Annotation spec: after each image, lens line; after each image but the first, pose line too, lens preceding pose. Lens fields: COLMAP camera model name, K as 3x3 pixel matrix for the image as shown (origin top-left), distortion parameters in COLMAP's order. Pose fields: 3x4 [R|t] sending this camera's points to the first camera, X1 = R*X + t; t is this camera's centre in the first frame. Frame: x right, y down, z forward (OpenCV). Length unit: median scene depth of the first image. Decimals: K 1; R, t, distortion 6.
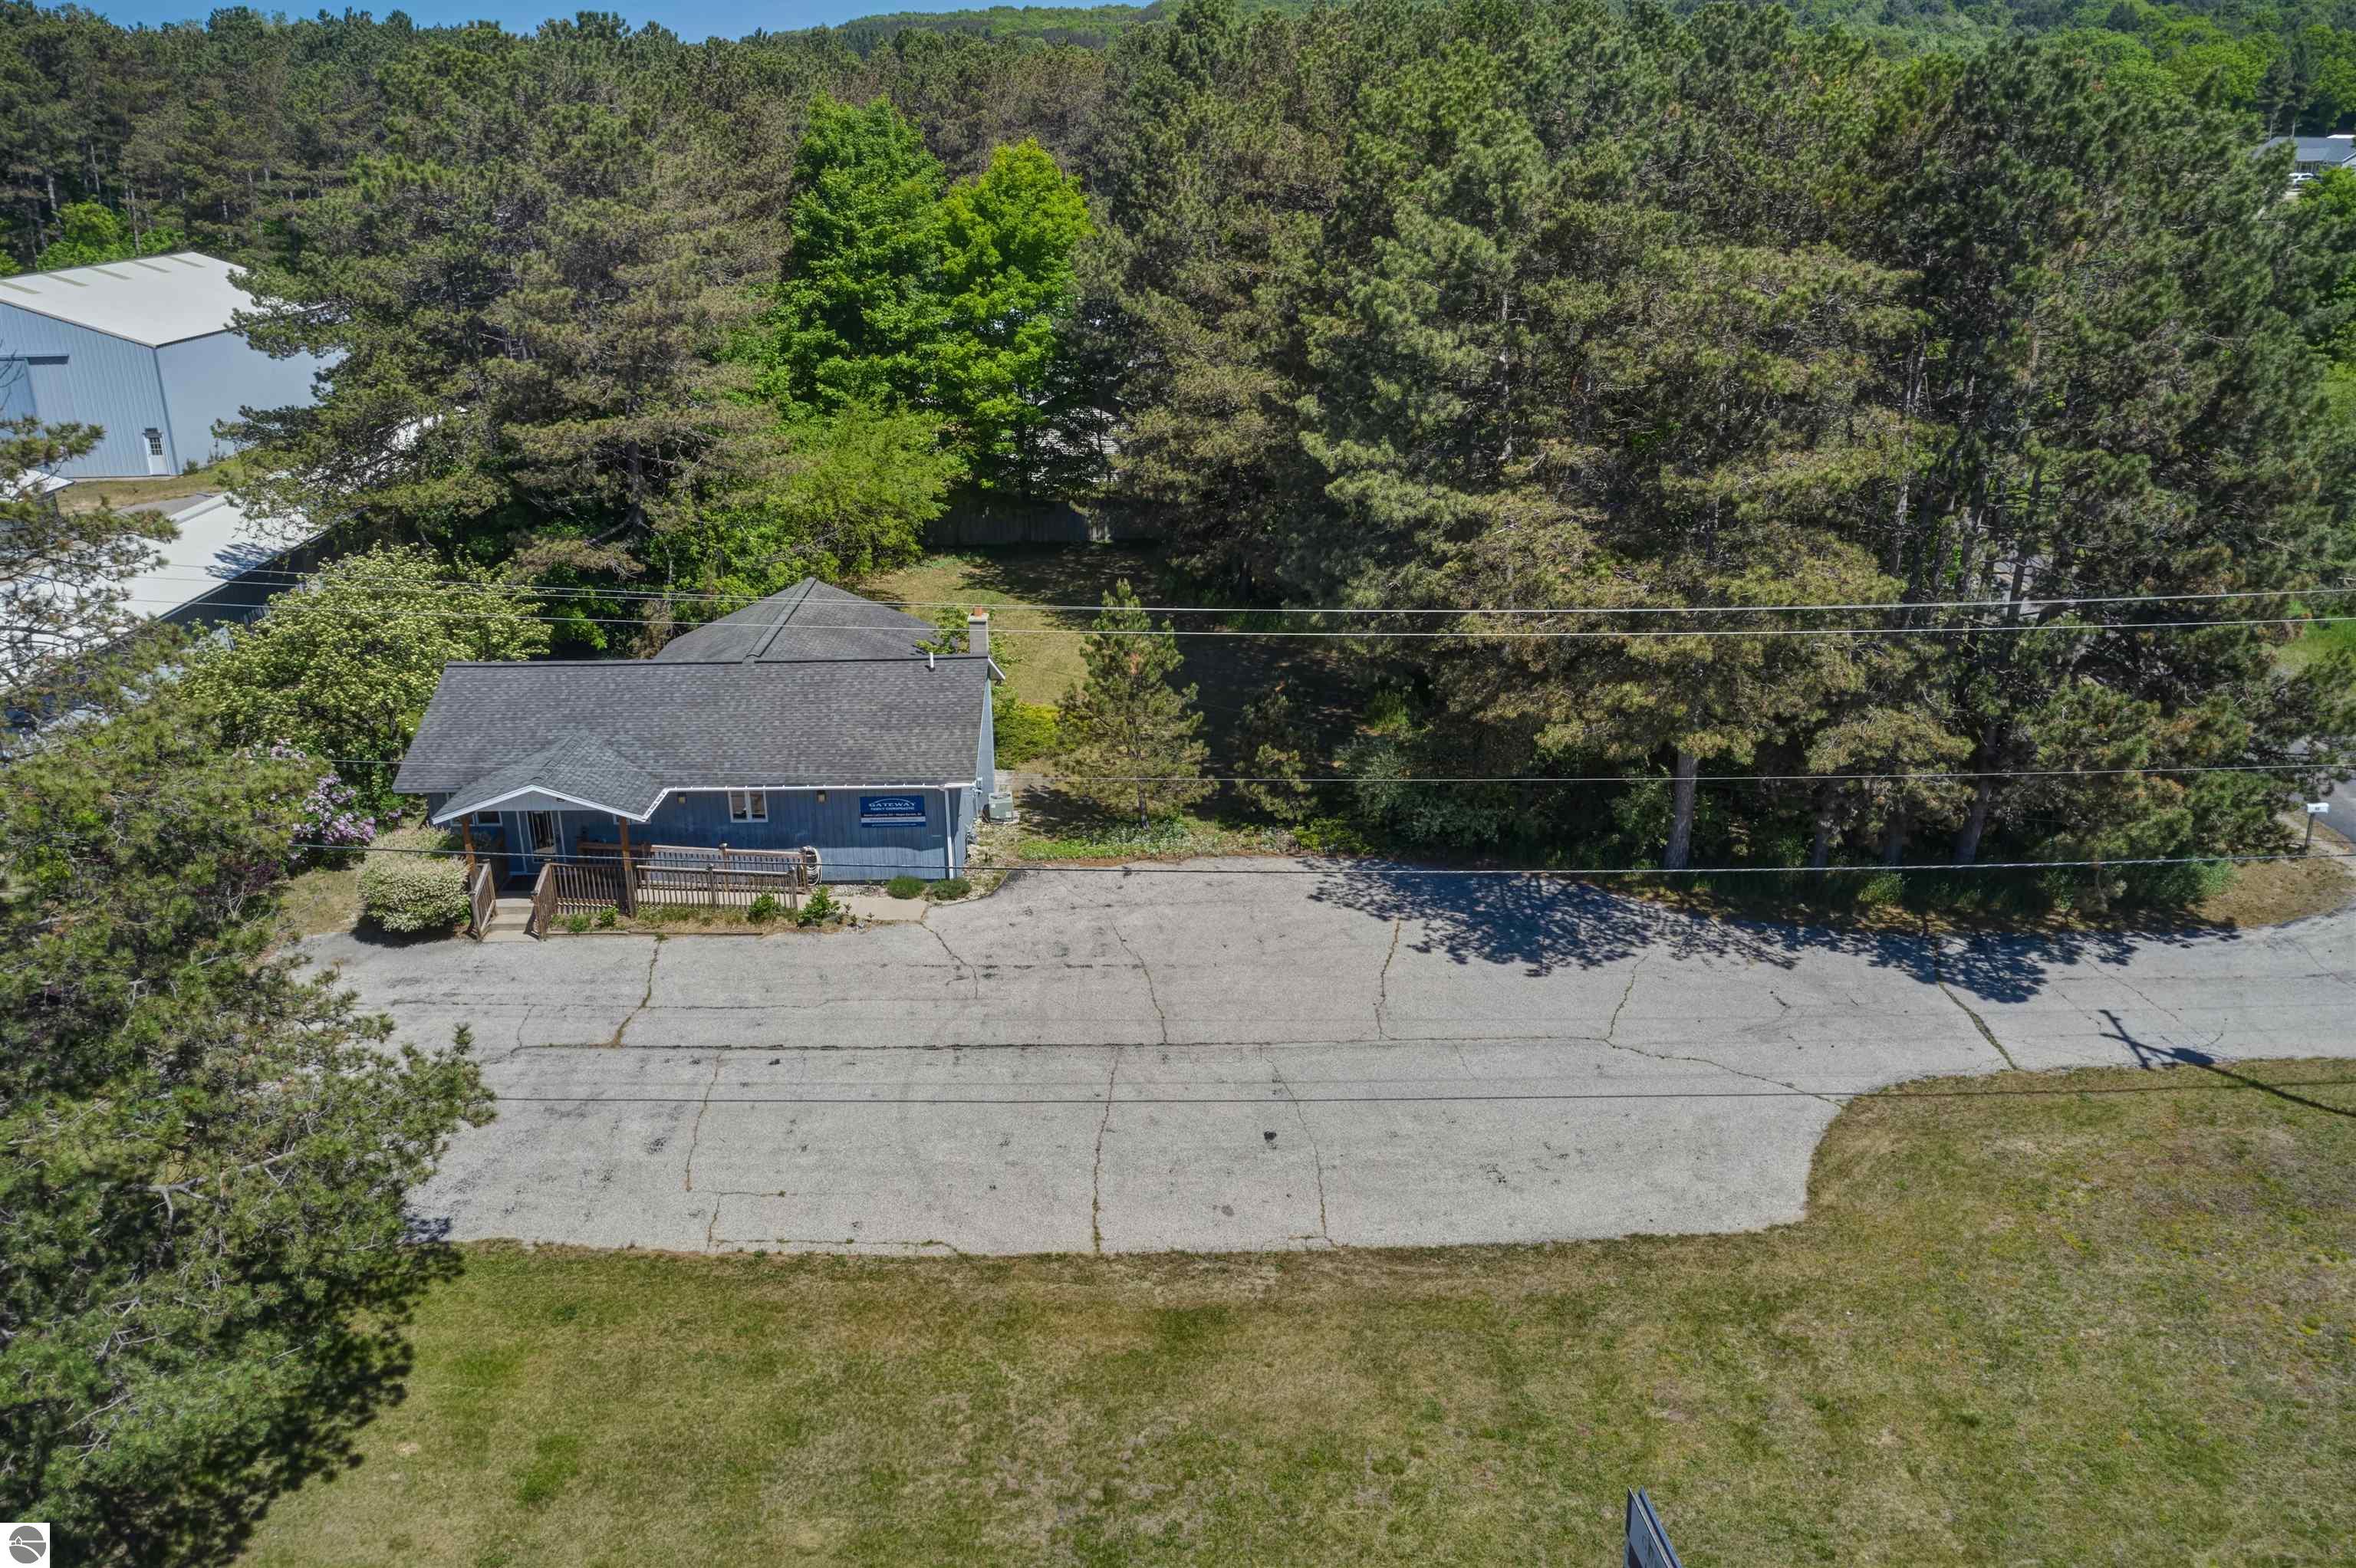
lens RADIAL K [[1876.6, 0, 1183.6], [0, 1876.6, 759.2], [0, 0, 1]] dist [-0.010477, -0.003548]
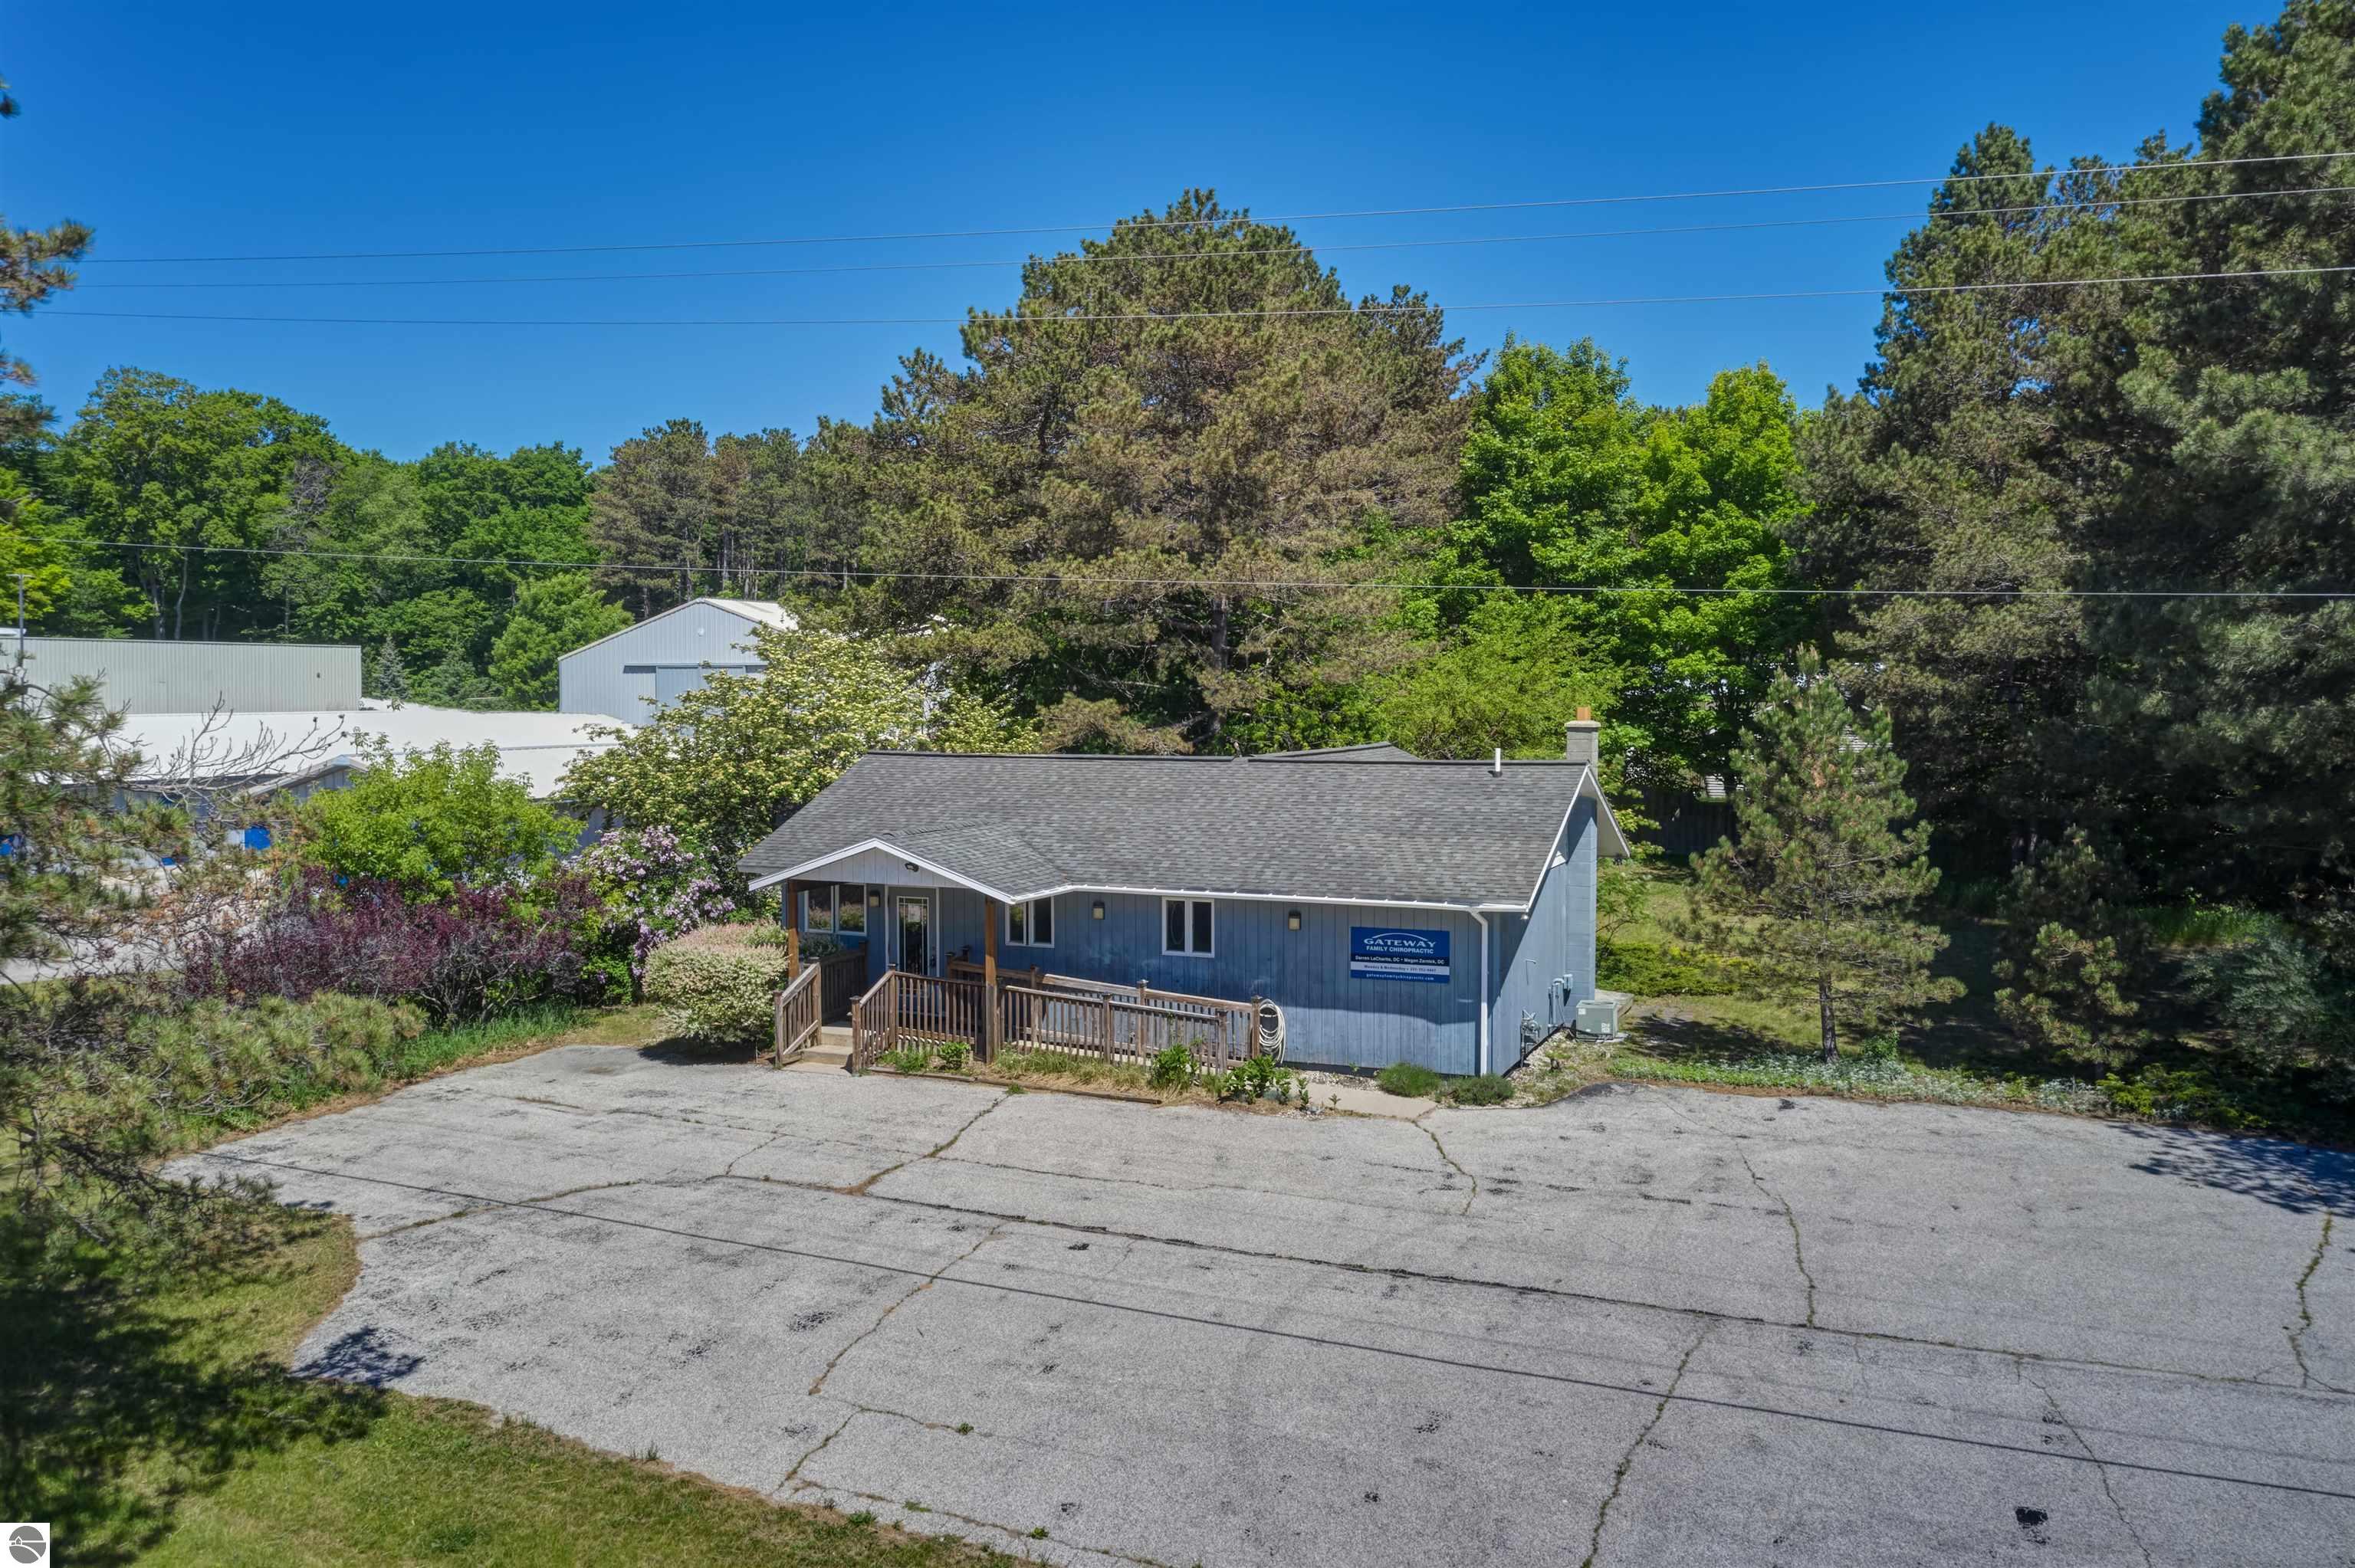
lens RADIAL K [[1860.6, 0, 1177.5], [0, 1860.6, 784.0], [0, 0, 1]] dist [-0.009562, -0.012335]
pose [[0.916574, 0.028917, -0.398818, 0.024814], [-0.136955, 0.959759, -0.245167, 0.136125], [0.375680, 0.279334, 0.883650, 0.401664]]
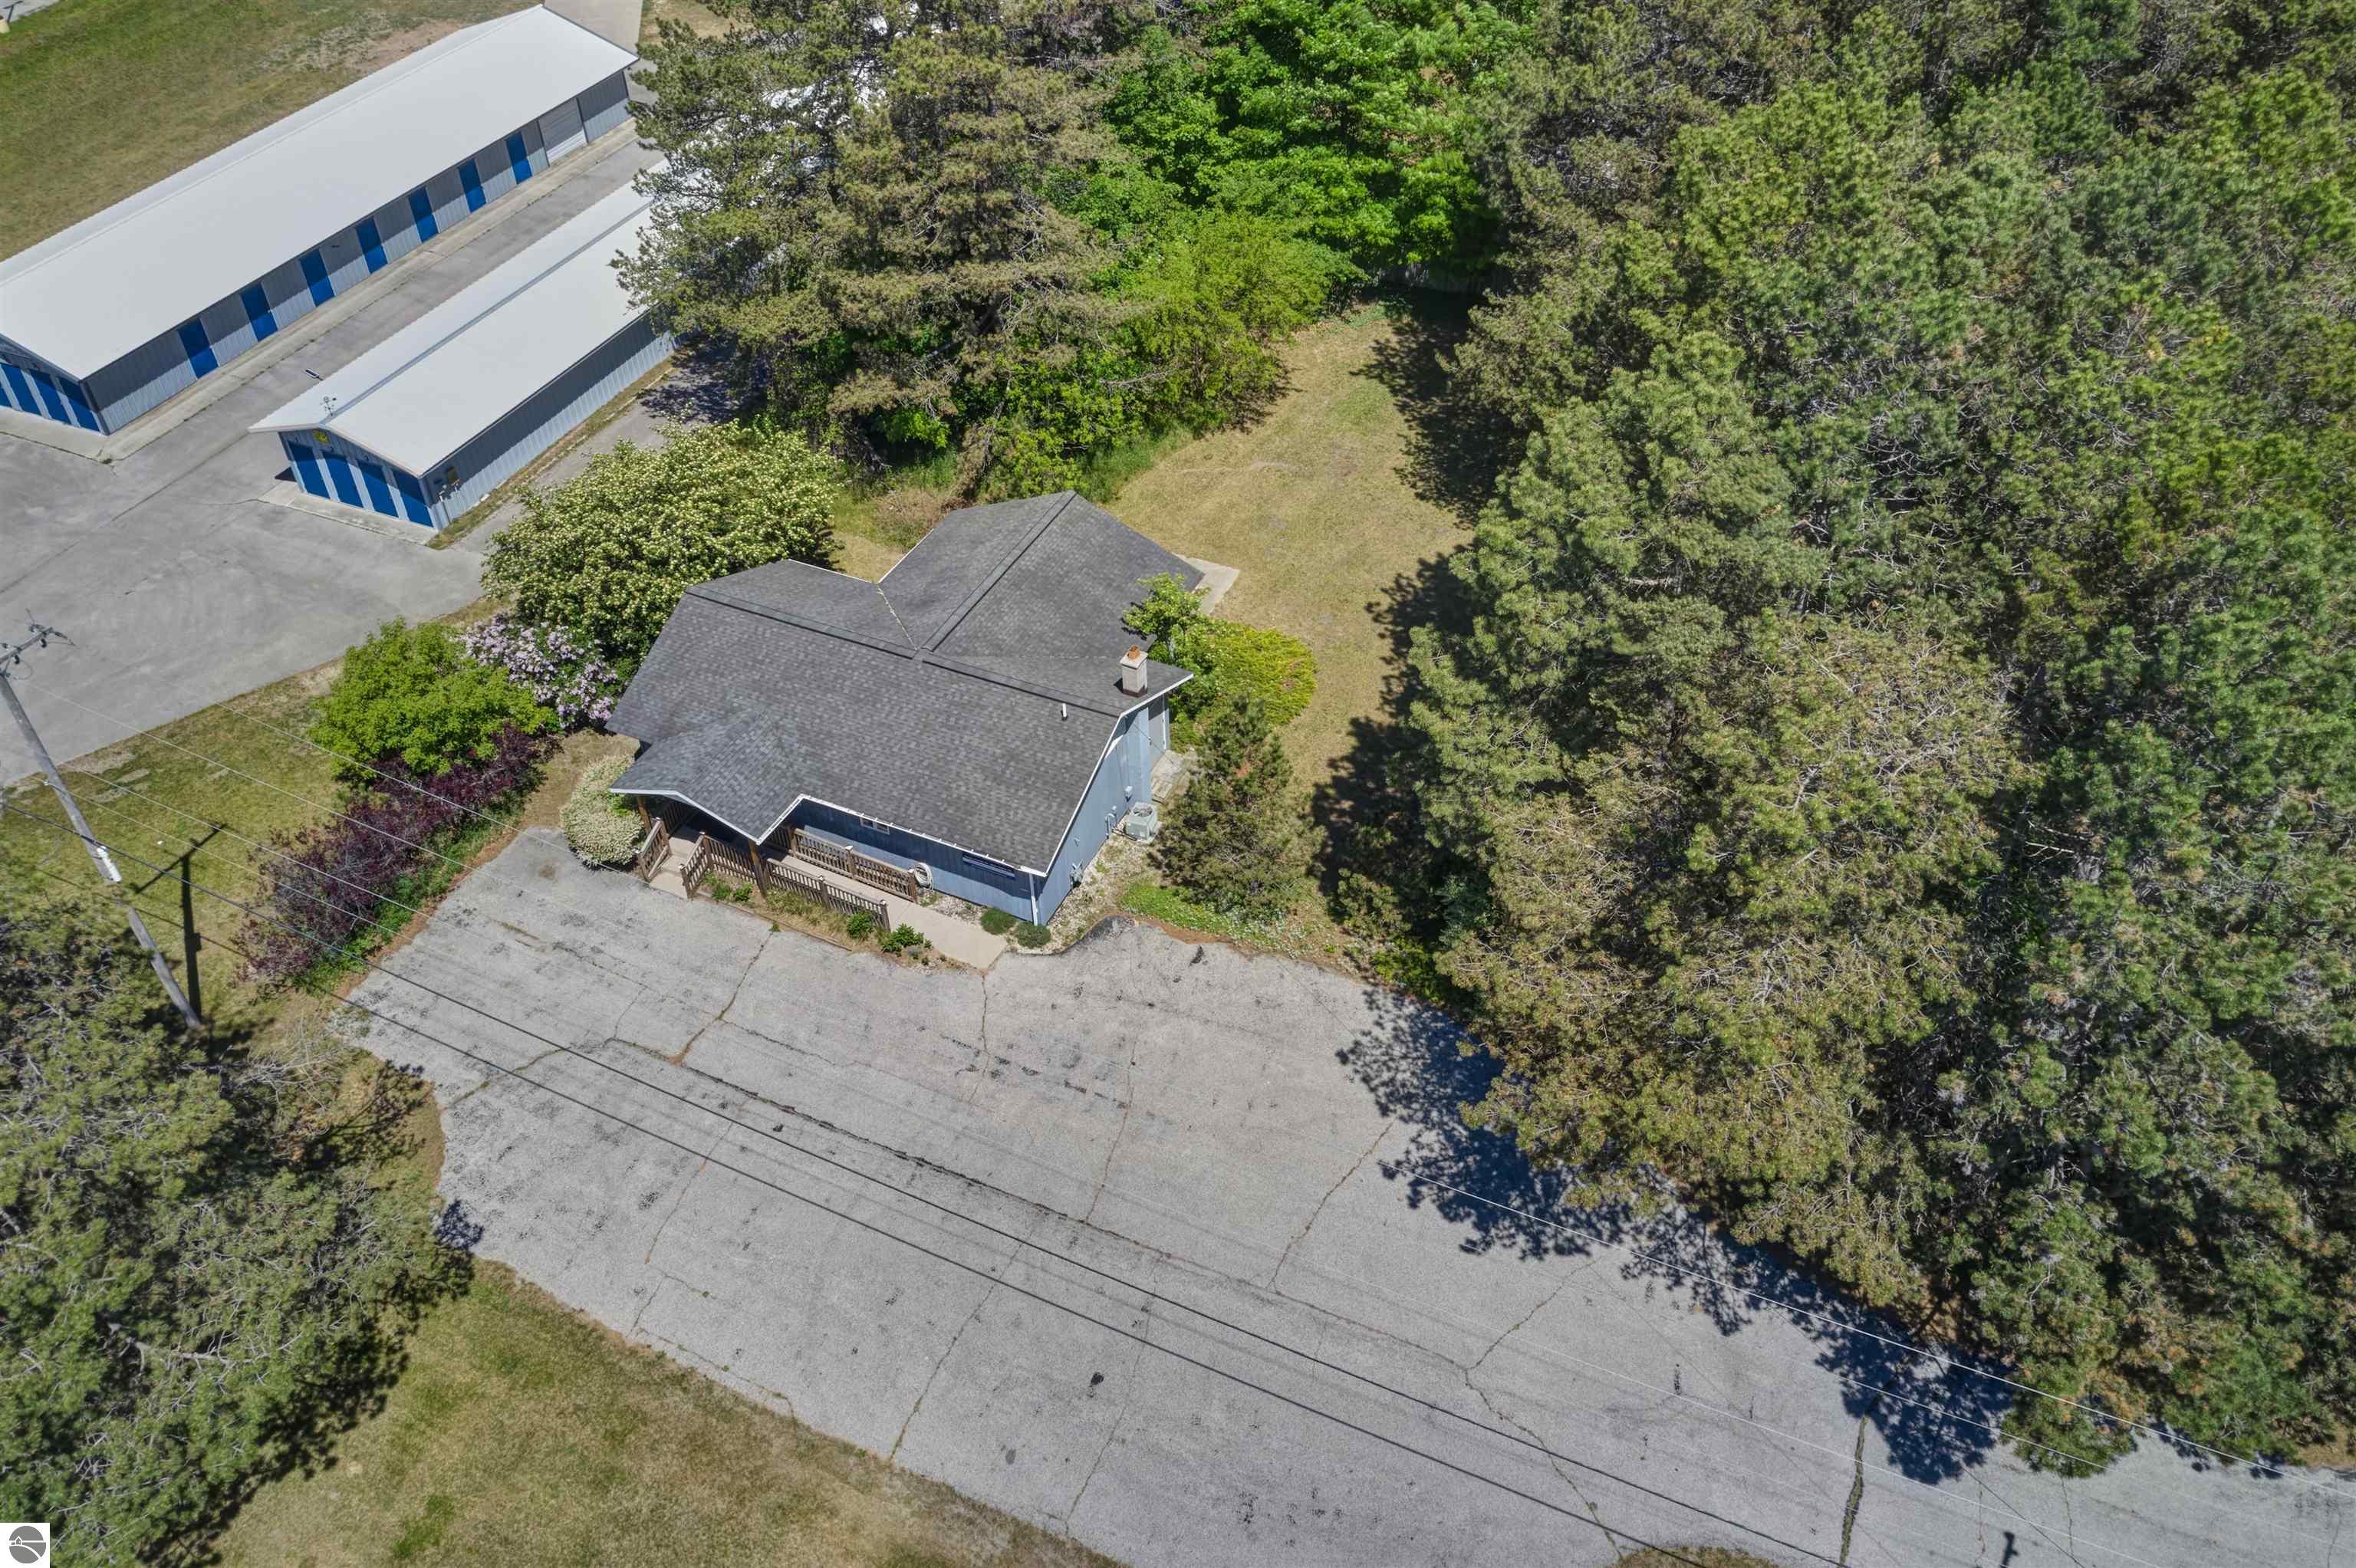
lens RADIAL K [[1876.6, 0, 1183.6], [0, 1876.6, 759.2], [0, 0, 1]] dist [-0.010477, -0.003548]
pose [[0.897842, 0.293142, -0.328554, 0.284648], [-0.138134, 0.896025, 0.421969, -0.497044], [0.418090, -0.333476, 0.844982, 0.150226]]
